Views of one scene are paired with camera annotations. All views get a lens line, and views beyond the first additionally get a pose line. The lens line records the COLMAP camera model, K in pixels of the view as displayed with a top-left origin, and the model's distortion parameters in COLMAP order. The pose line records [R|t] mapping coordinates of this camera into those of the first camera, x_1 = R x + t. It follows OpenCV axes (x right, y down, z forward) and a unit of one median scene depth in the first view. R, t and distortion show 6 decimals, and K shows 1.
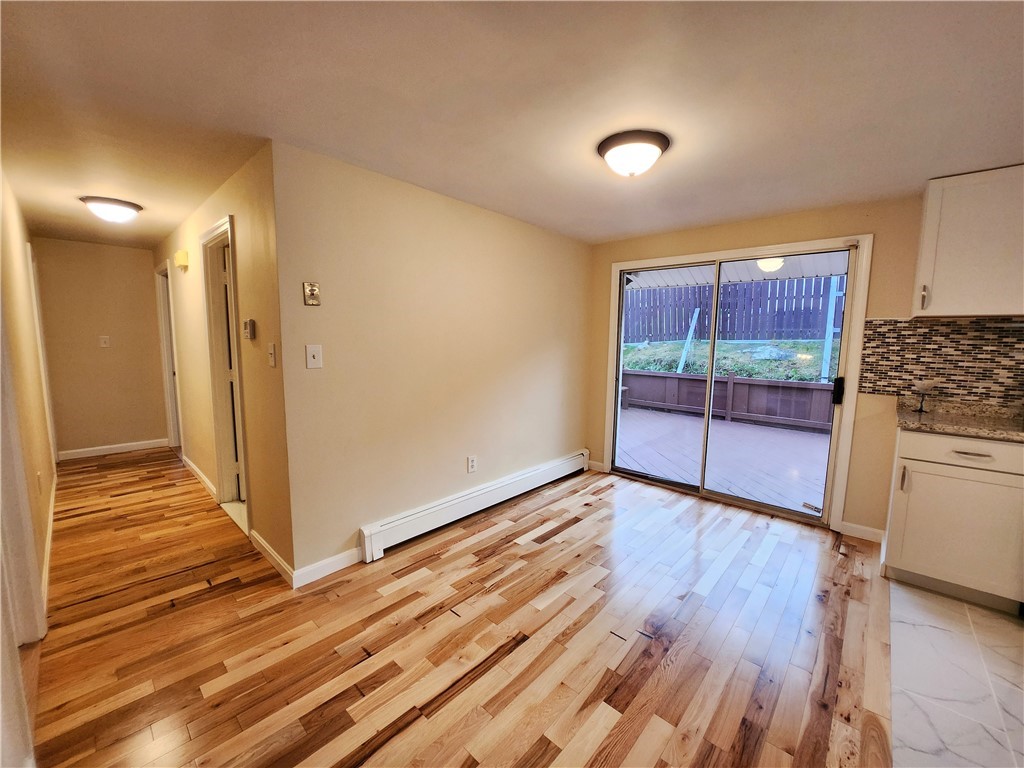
lens RADIAL K [[406.8, 0, 518.7], [0, 406.8, 384.6], [0, 0, 1]] dist [-0.017132, -0.000213]
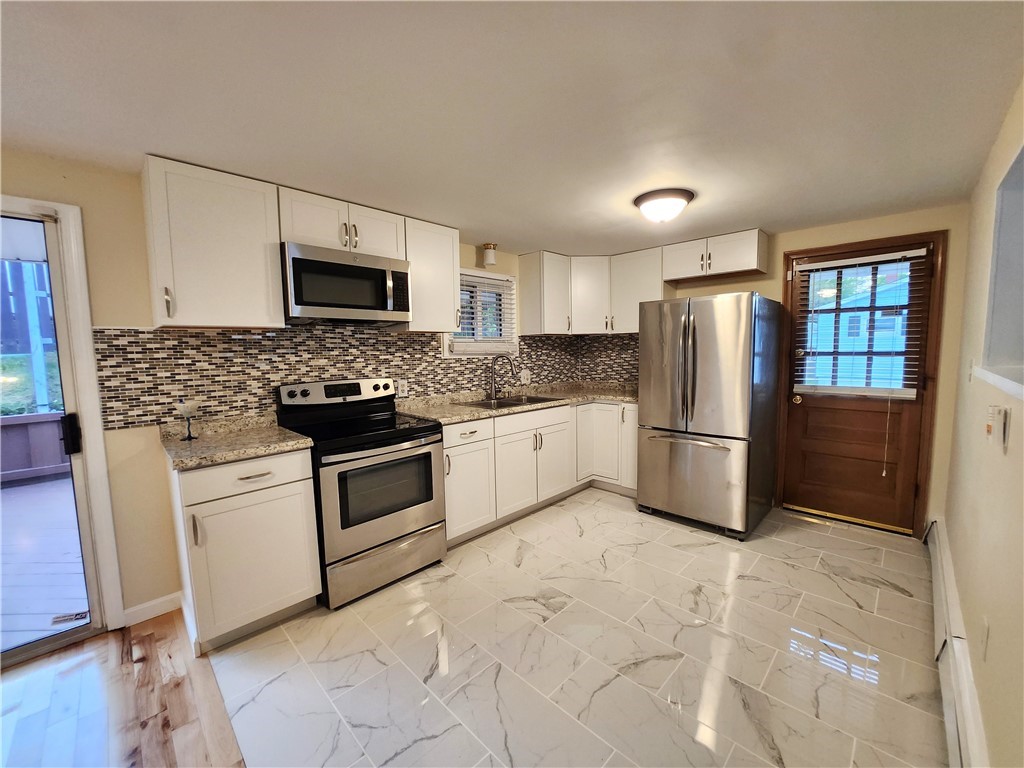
lens RADIAL K [[406.8, 0, 518.7], [0, 406.8, 384.6], [0, 0, 1]] dist [-0.017132, -0.000213]
pose [[0.037649, -0.106558, 0.993593, 0.192345], [0.129070, 0.986488, 0.100905, -0.039609], [-0.990920, 0.124444, 0.050894, 0.243482]]
